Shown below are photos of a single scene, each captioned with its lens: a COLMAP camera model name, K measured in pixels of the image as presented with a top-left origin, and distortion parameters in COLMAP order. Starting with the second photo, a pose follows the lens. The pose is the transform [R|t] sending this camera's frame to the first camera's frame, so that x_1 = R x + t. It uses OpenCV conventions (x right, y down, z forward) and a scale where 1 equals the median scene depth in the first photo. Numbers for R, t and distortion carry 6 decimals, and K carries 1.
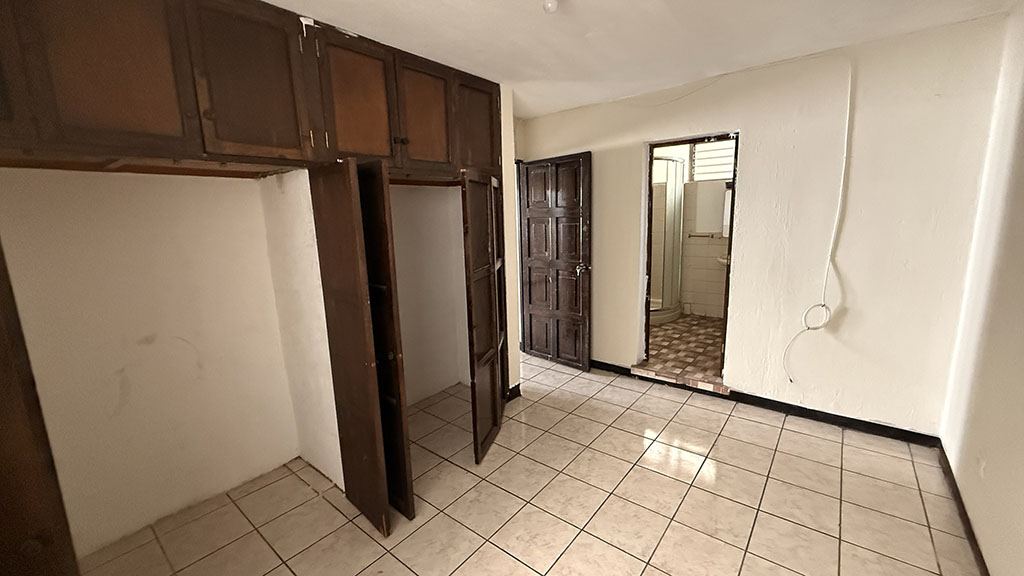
lens RADIAL K [[407.1, 0, 515.0], [0, 407.1, 289.4], [0, 0, 1]] dist [-0.002417, 0.001605]
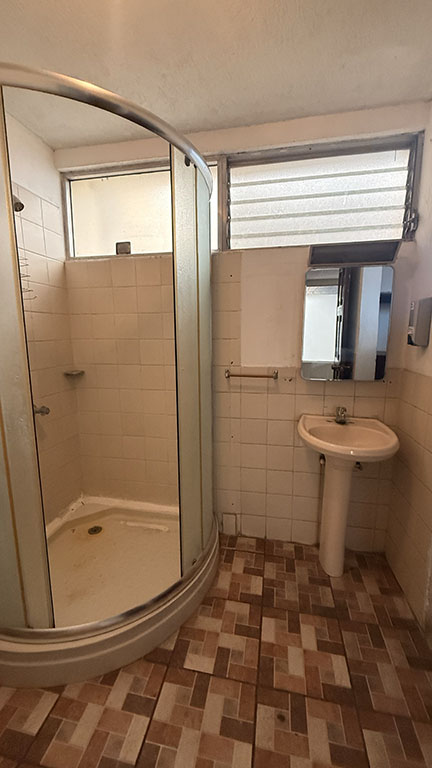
lens RADIAL K [[305.4, 0, 216.5], [0, 305.4, 382.6], [0, 0, 1]] dist [-0.002417, 0.001605]
pose [[0.883631, -0.056893, 0.464714, 0.267881], [0.065698, 0.997836, -0.002762, -0.125294], [-0.463551, 0.032972, 0.885457, 0.725979]]
